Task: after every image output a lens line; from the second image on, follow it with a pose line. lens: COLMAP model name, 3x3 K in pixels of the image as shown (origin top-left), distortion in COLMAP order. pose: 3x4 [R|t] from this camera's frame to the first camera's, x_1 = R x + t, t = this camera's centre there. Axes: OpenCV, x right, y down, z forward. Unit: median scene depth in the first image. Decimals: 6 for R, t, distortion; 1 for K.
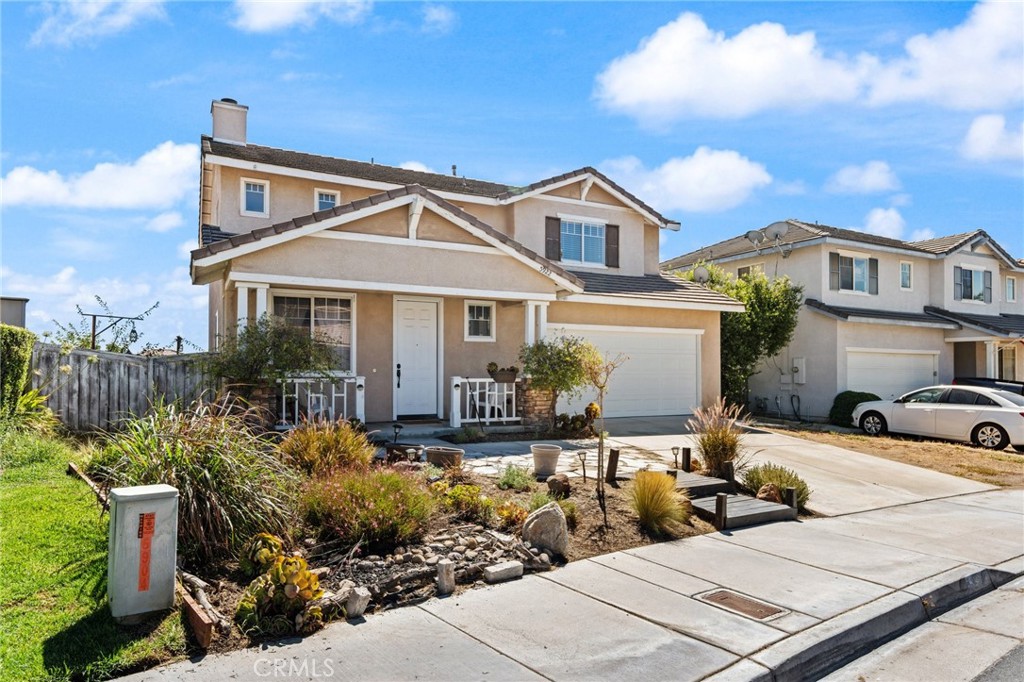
lens RADIAL K [[619.7, 0, 498.5], [0, 619.7, 371.8], [0, 0, 1]] dist [0.002150, -0.004168]
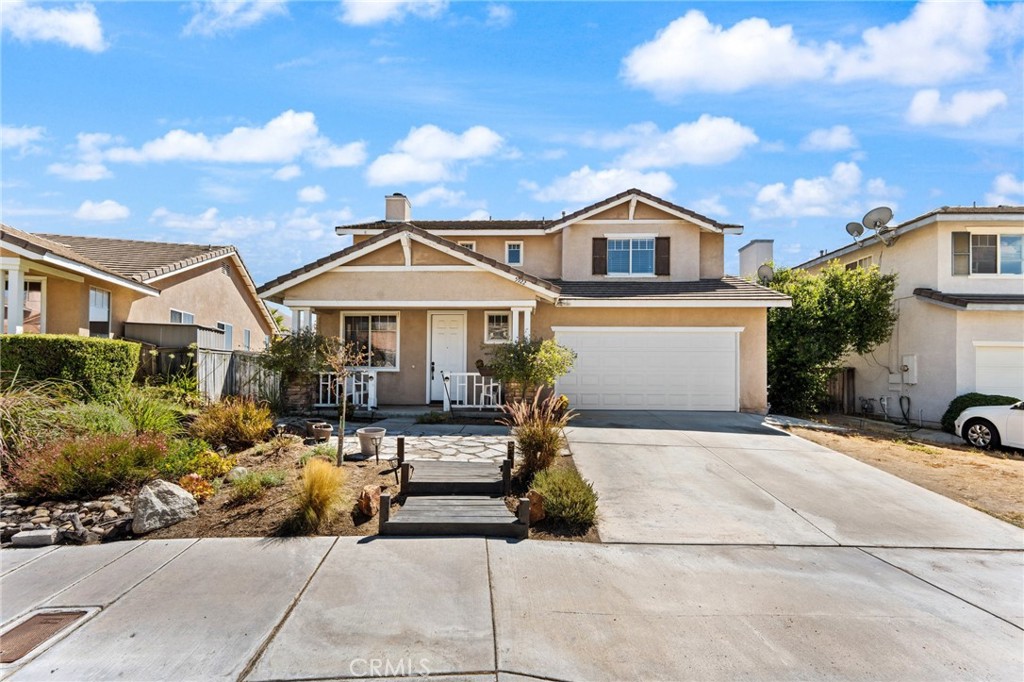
lens RADIAL K [[420.5, 0, 513.6], [0, 420.5, 371.4], [0, 0, 1]] dist [0.001392, 0.000883]
pose [[0.875922, 0.003838, -0.482438, 0.346166], [-0.005524, 0.999983, -0.002074, 0.007049], [0.482422, 0.004482, 0.875928, 0.233074]]
